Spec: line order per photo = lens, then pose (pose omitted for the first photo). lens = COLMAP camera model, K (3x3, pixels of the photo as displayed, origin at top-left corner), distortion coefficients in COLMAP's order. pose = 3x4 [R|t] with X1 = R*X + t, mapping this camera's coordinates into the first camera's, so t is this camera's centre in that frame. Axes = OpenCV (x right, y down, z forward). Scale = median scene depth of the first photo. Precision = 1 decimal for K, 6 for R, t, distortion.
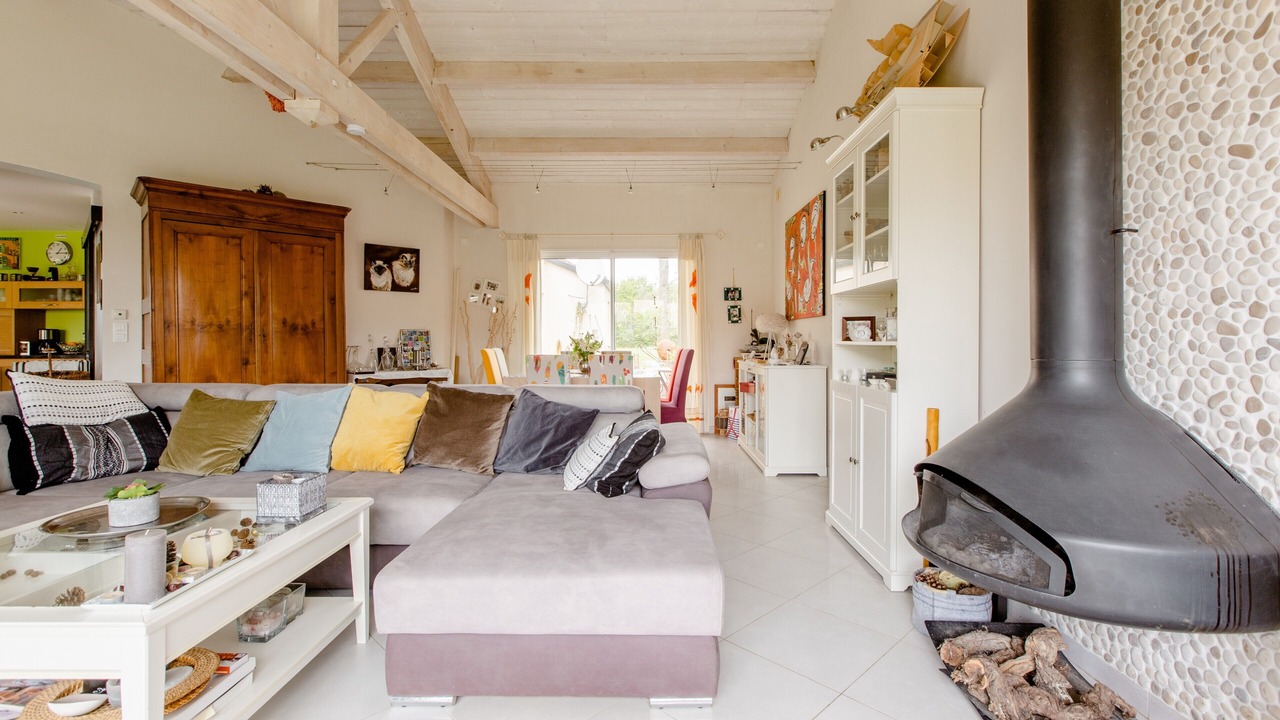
lens RADIAL K [[578.9, 0, 638.1], [0, 578.9, 345.9], [0, 0, 1]] dist [0.000067, 0.000327]
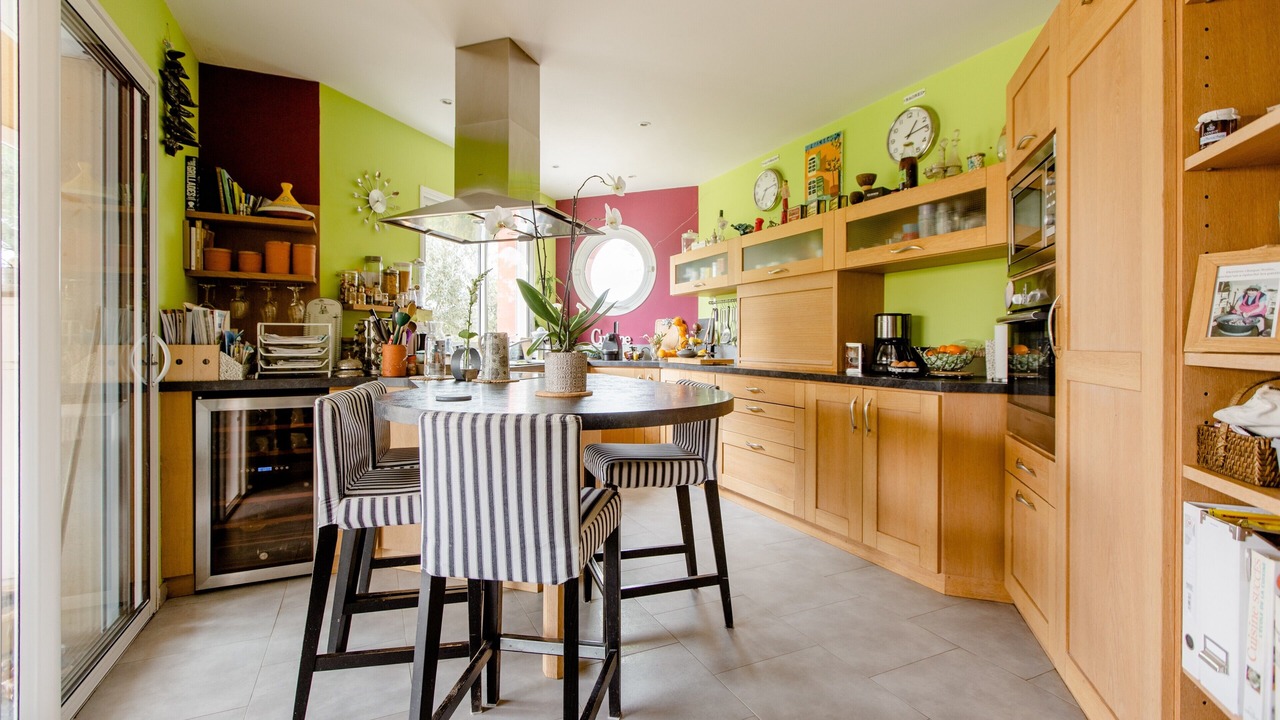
lens RADIAL K [[578.9, 0, 638.1], [0, 578.9, 345.9], [0, 0, 1]] dist [0.000067, 0.000327]
pose [[0.437708, -0.000211, -0.899117, -0.734222], [-0.006461, 0.999973, -0.003380, -0.002567], [0.899094, 0.007288, 0.437695, 0.659992]]
